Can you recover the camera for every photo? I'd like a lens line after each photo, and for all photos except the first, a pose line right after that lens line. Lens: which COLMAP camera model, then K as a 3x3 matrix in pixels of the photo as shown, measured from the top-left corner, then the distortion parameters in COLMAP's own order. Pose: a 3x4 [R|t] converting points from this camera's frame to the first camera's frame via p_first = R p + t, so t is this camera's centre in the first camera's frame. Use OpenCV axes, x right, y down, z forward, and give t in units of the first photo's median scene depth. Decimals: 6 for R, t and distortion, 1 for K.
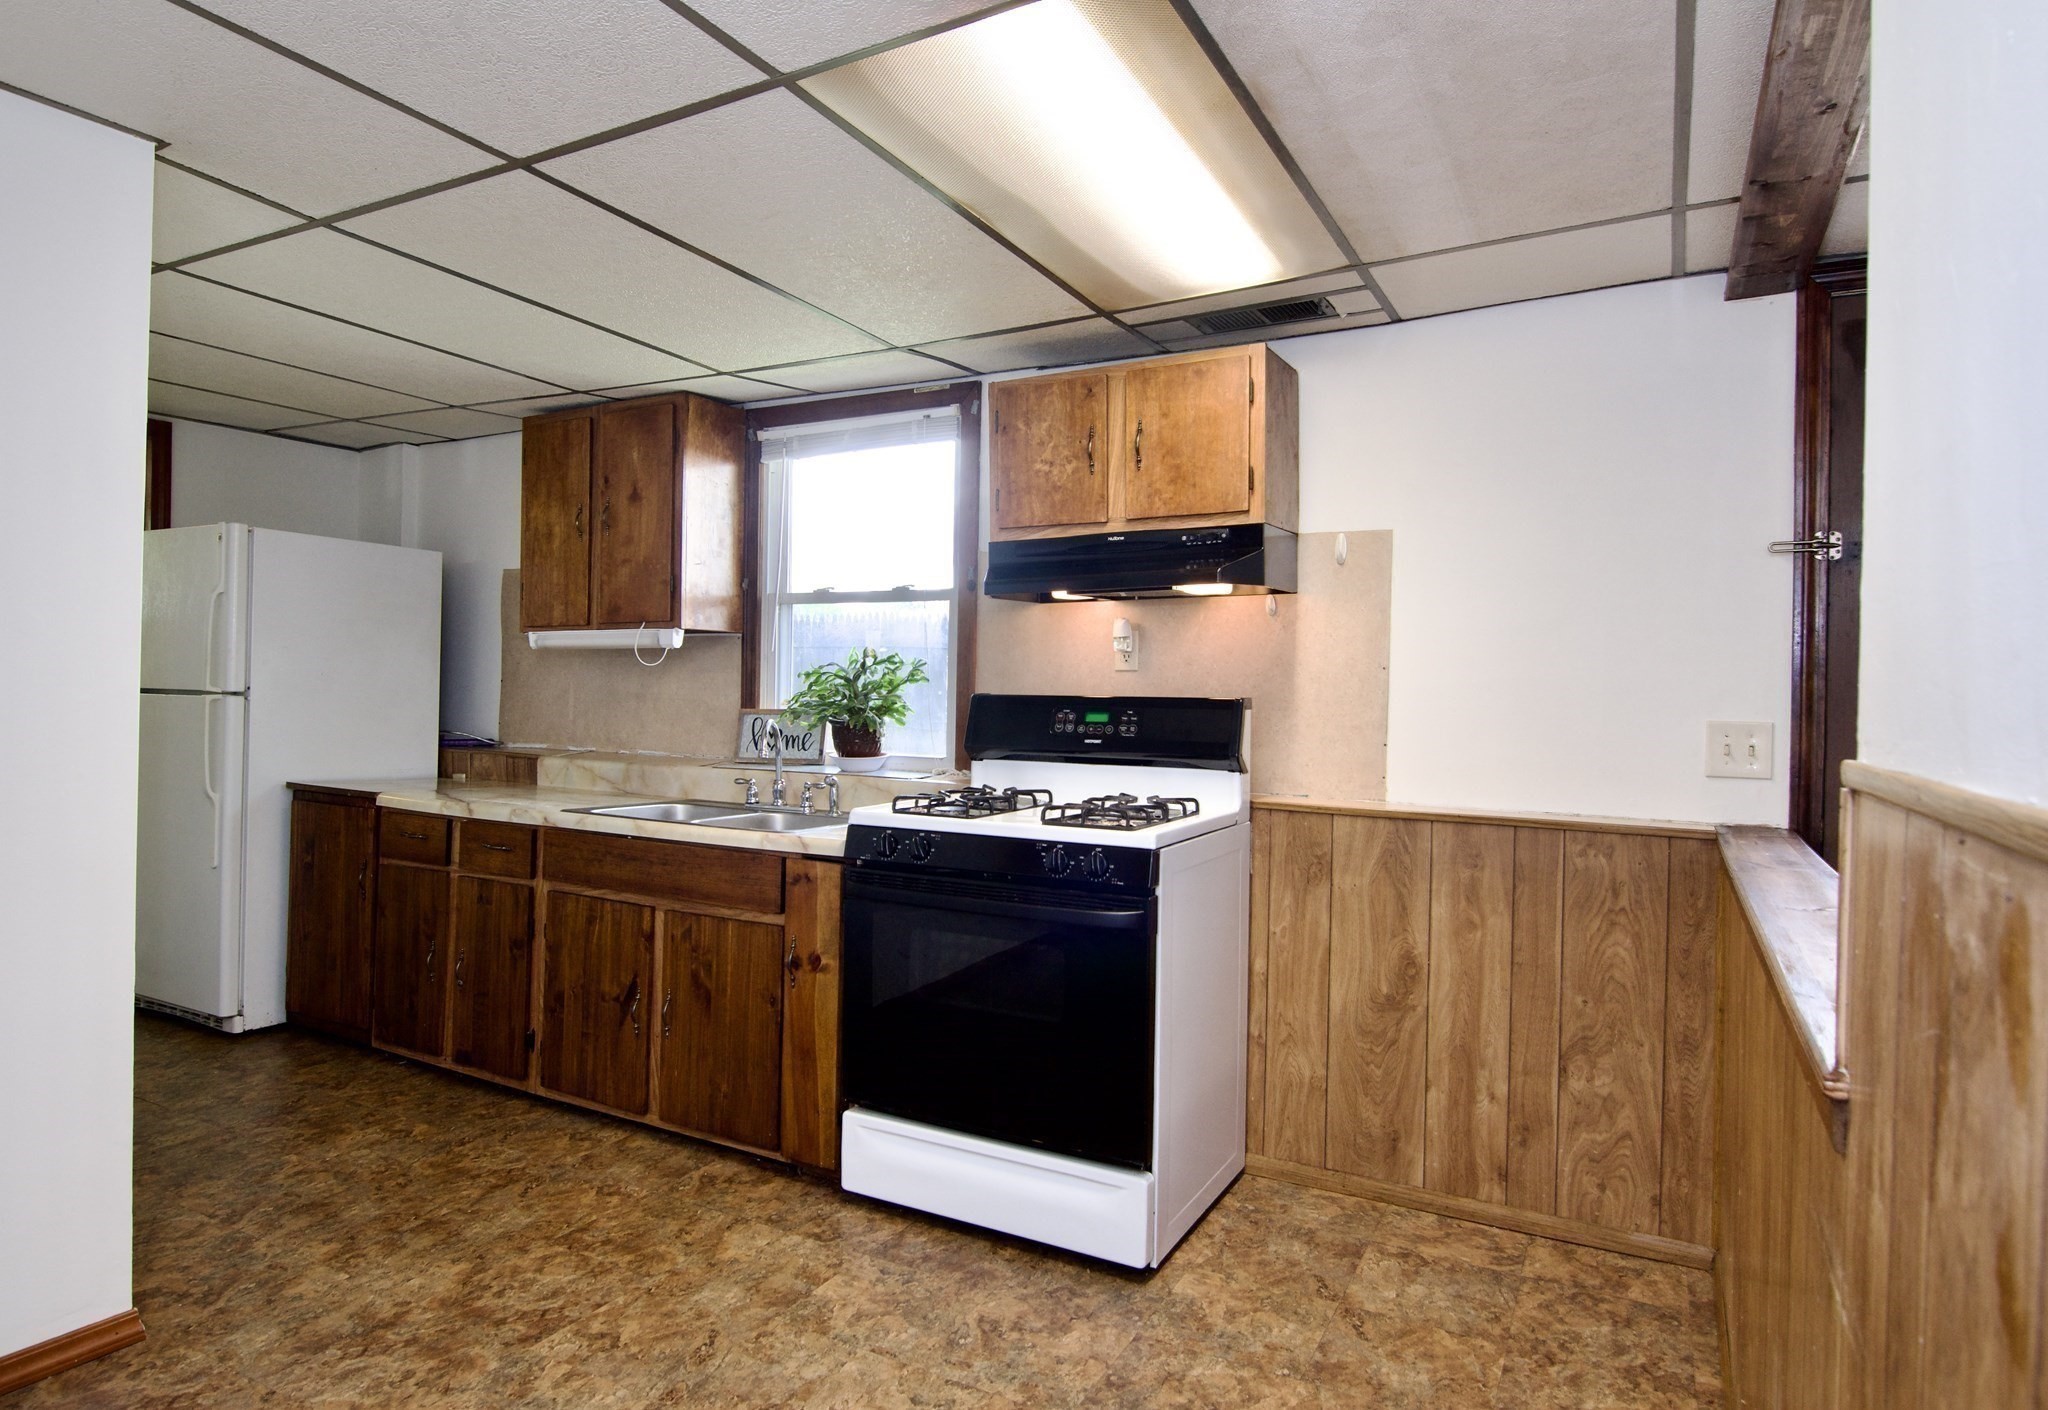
lens RADIAL K [[1180.0, 0, 1023.5], [0, 1180.0, 703.0], [0, 0, 1]] dist [-0.003277, 0.000567]
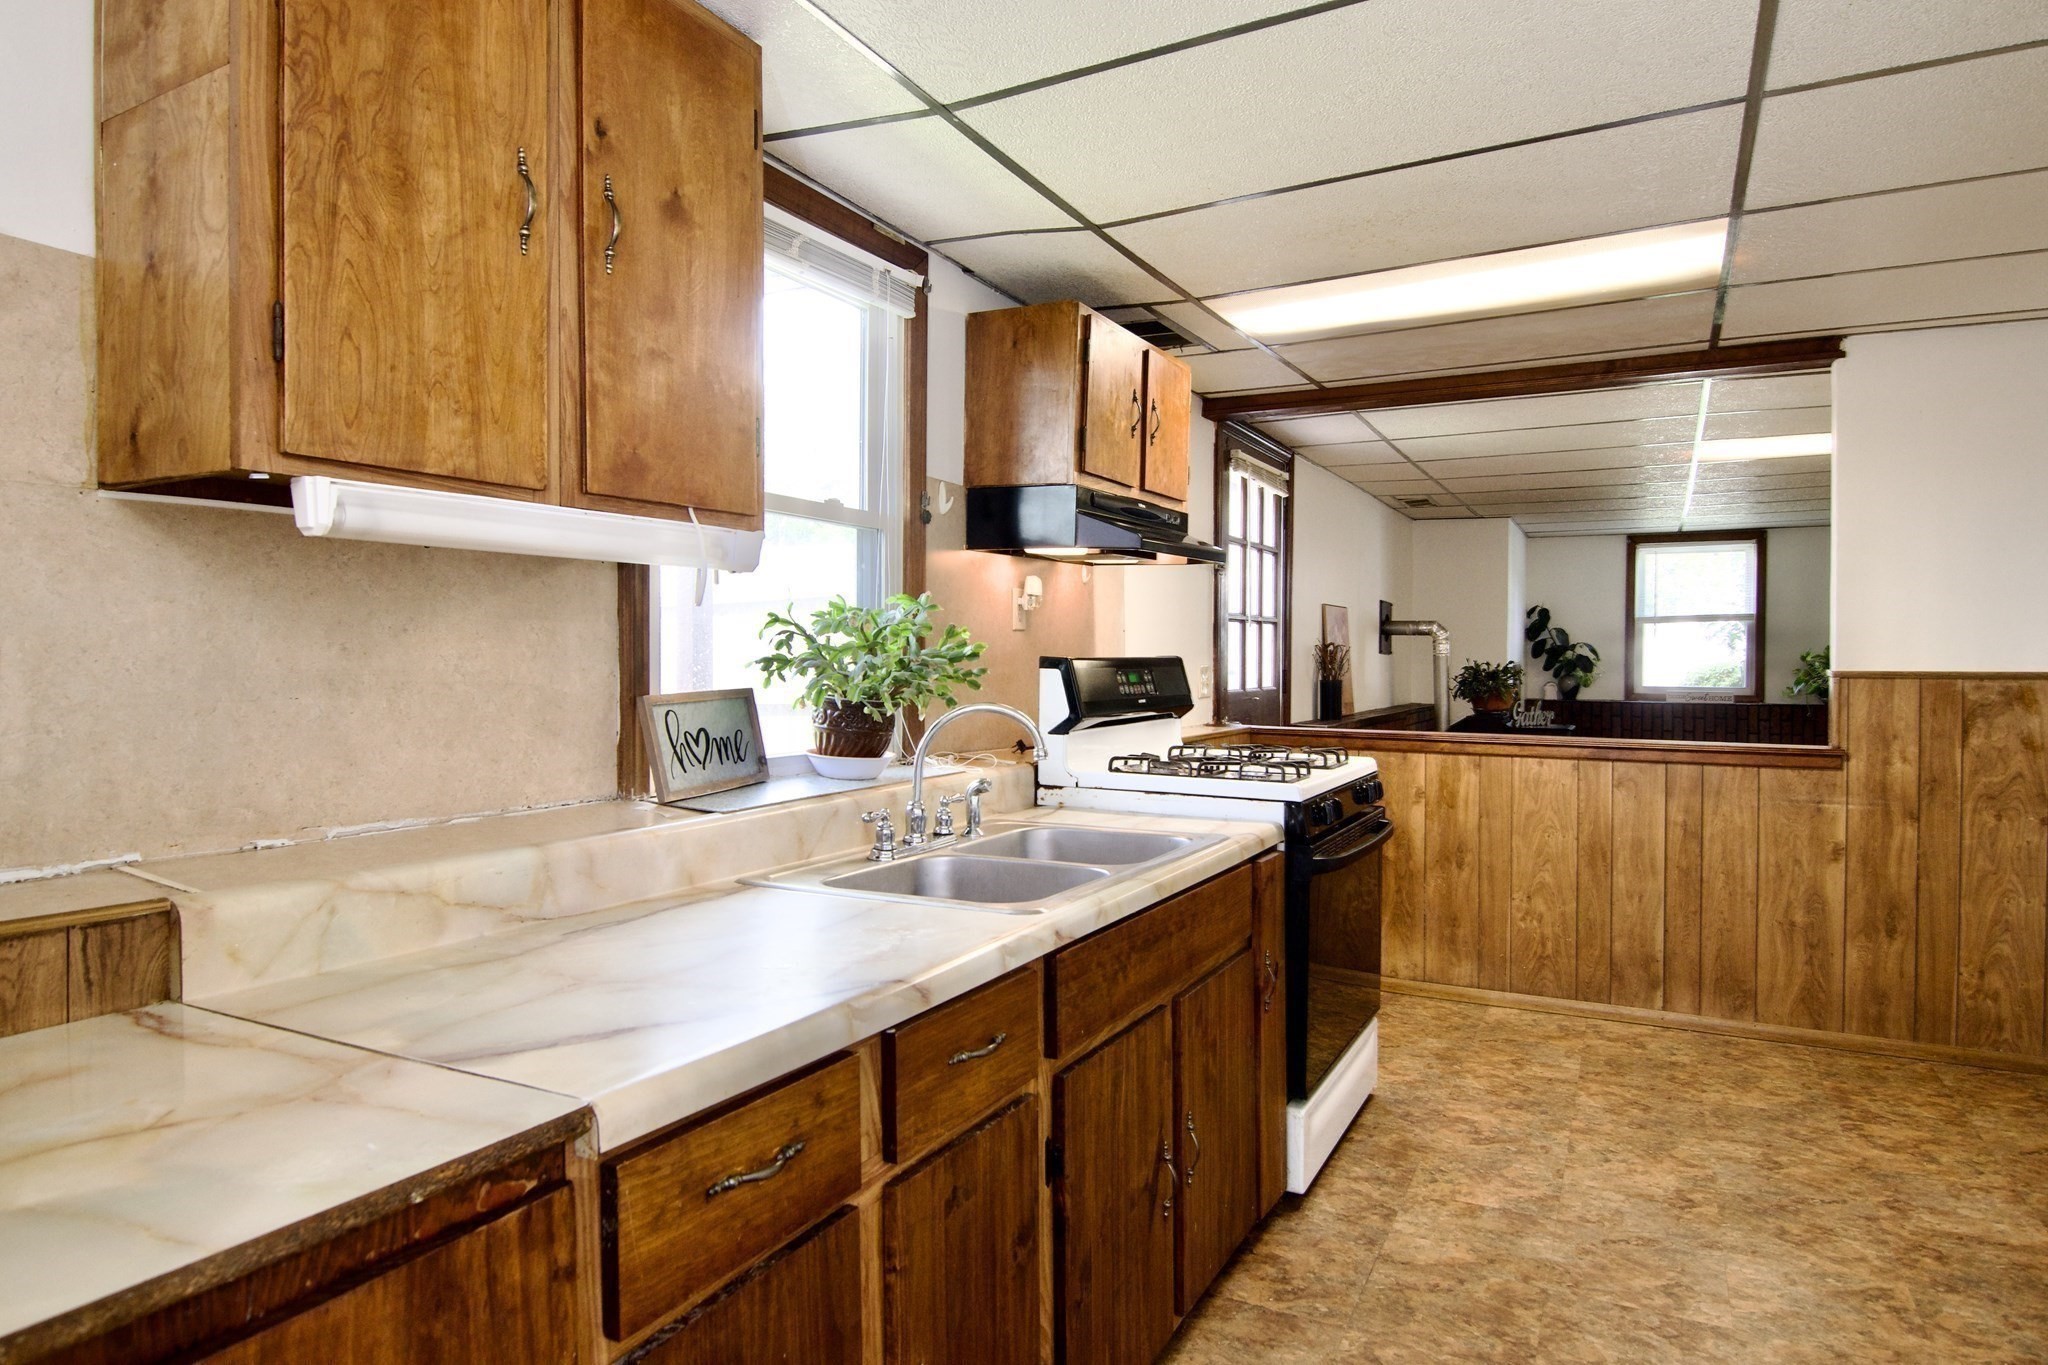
lens RADIAL K [[1153.4, 0, 1029.2], [0, 1153.4, 675.8], [0, 0, 1]] dist [-0.003961, -0.000540]
pose [[0.009533, -0.036814, 0.999277, -1.121863], [0.005095, 0.999311, 0.036767, -0.031502], [-0.999942, 0.004741, 0.009714, 1.293721]]
